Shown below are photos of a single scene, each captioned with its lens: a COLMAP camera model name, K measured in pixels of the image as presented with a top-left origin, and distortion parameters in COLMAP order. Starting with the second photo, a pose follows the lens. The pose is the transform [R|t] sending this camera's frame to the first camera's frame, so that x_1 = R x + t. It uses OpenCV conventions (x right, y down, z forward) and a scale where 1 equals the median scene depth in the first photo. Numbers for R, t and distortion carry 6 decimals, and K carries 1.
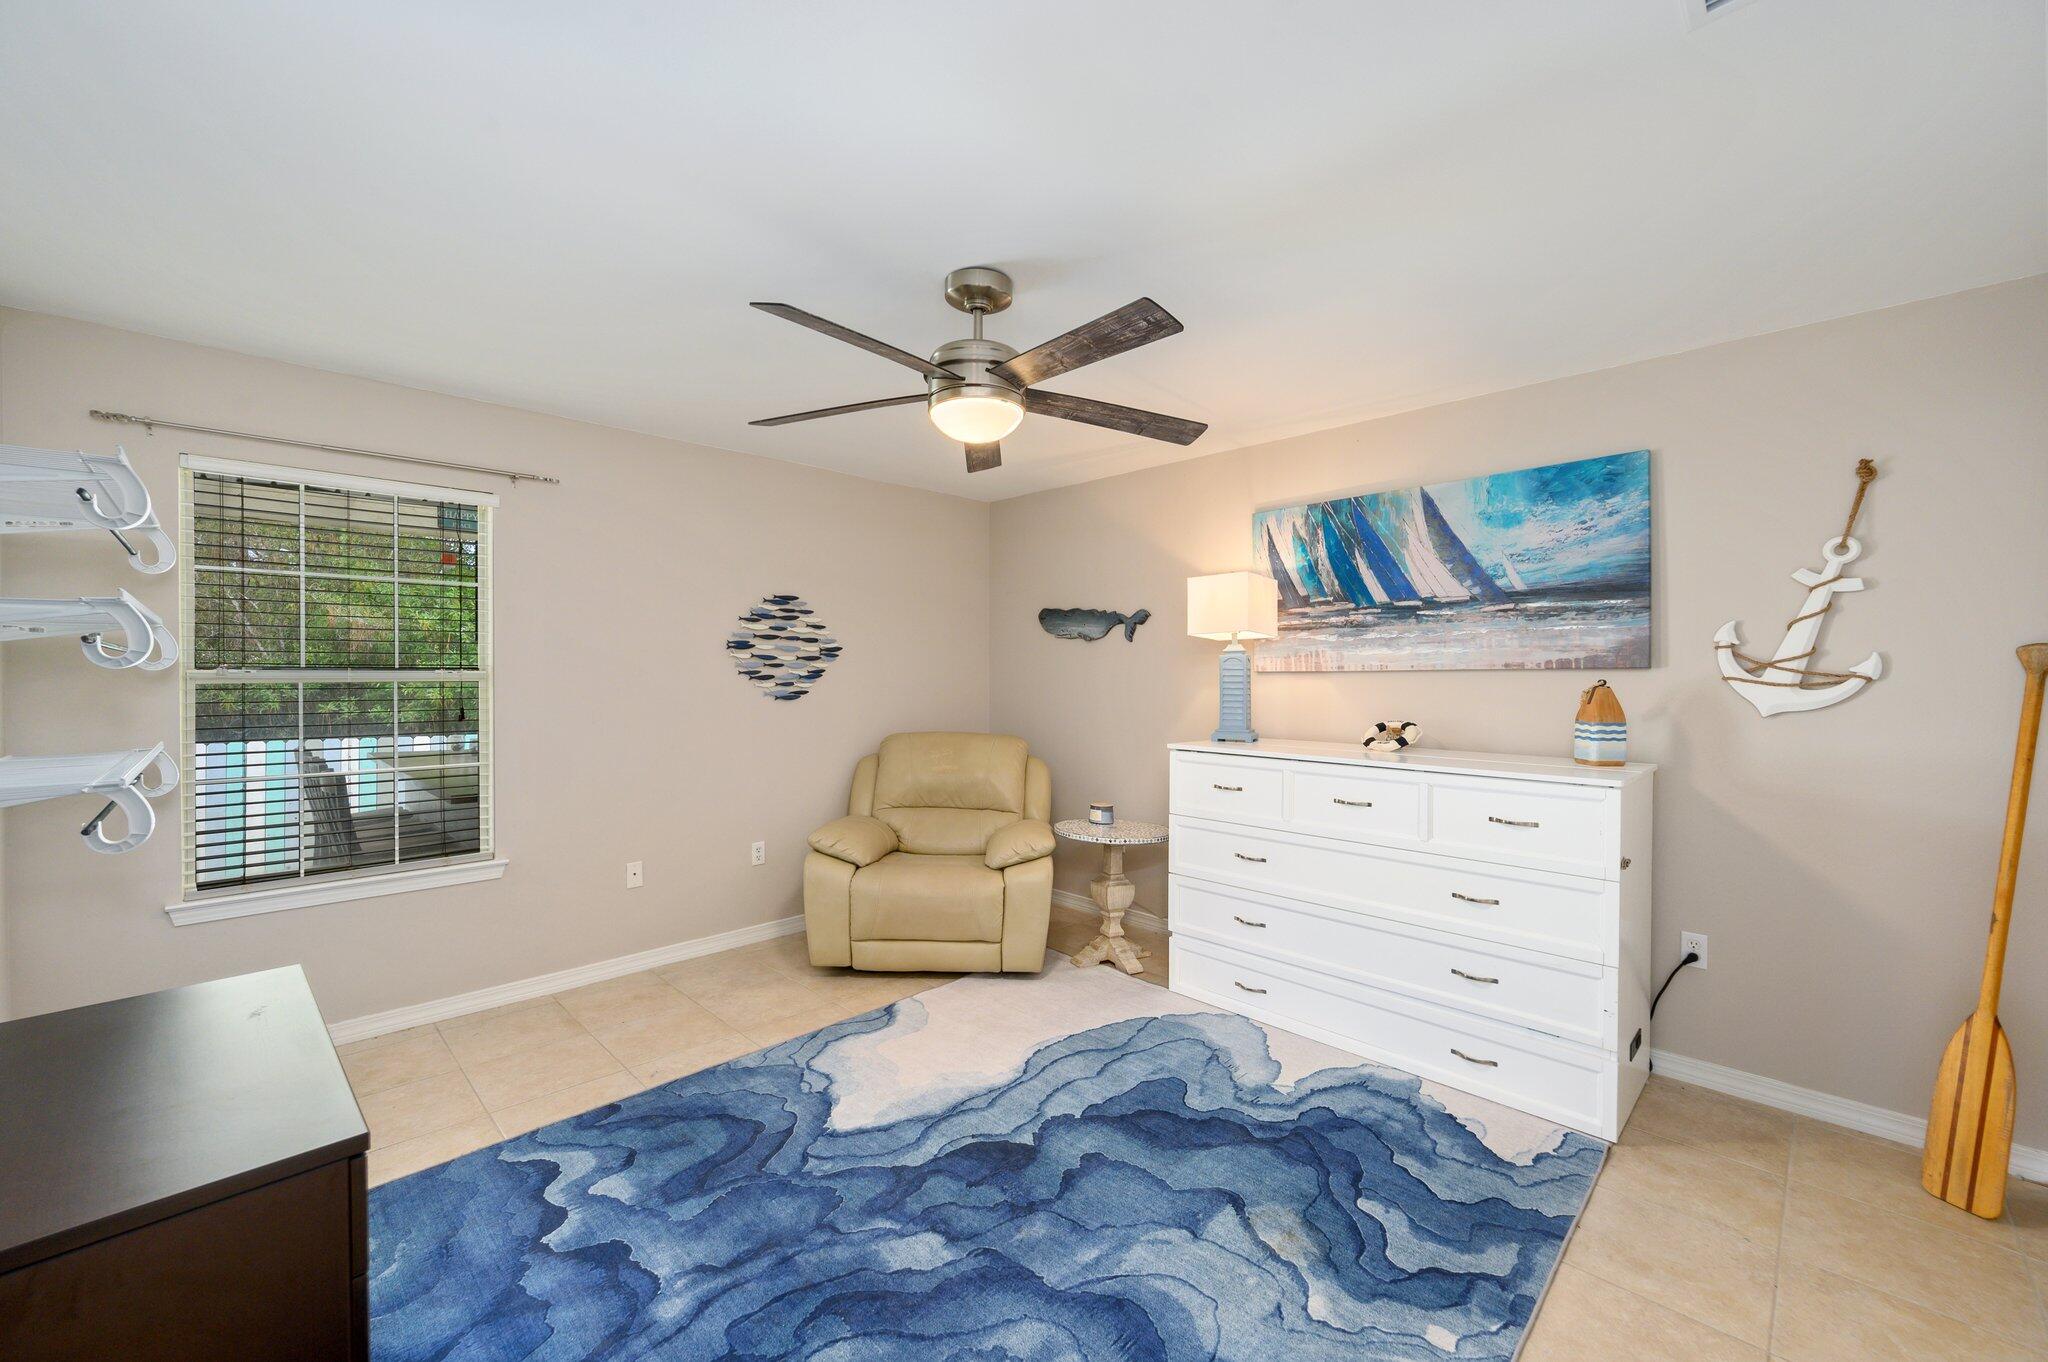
lens RADIAL K [[821.3, 0, 1023.8], [0, 821.3, 685.0], [0, 0, 1]] dist [-0.000361, 0.000018]
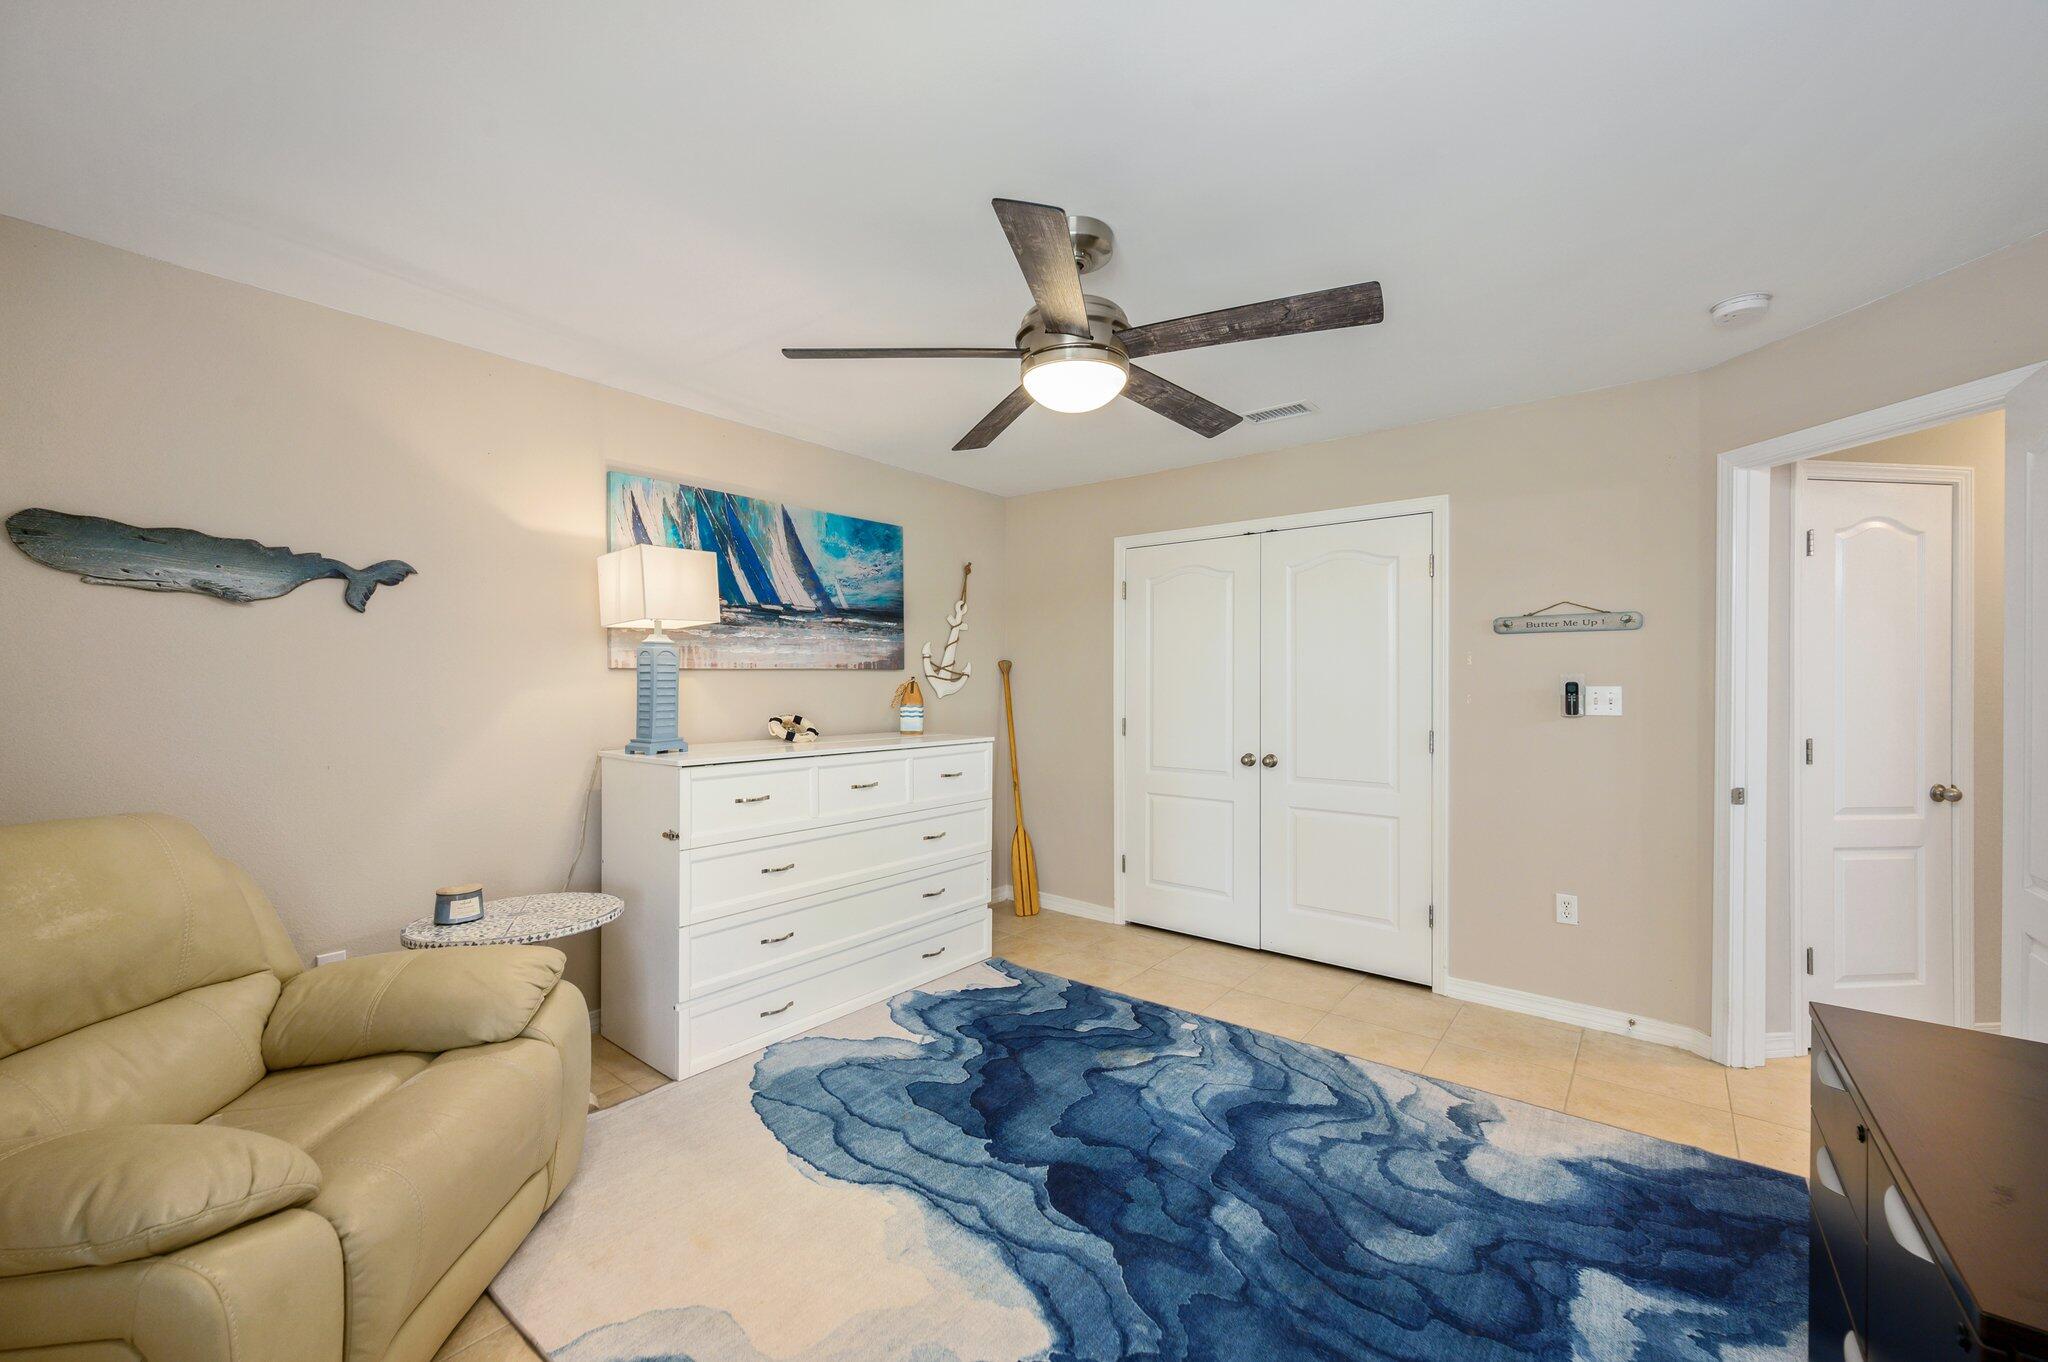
lens RADIAL K [[821.3, 0, 1020.2], [0, 821.3, 679.6], [0, 0, 1]] dist [-0.000361, 0.000018]
pose [[-0.129023, -0.000324, 0.991642, -0.801485], [0.012859, 0.999915, 0.002000, -0.001774], [-0.991558, 0.013009, -0.129008, 0.997761]]
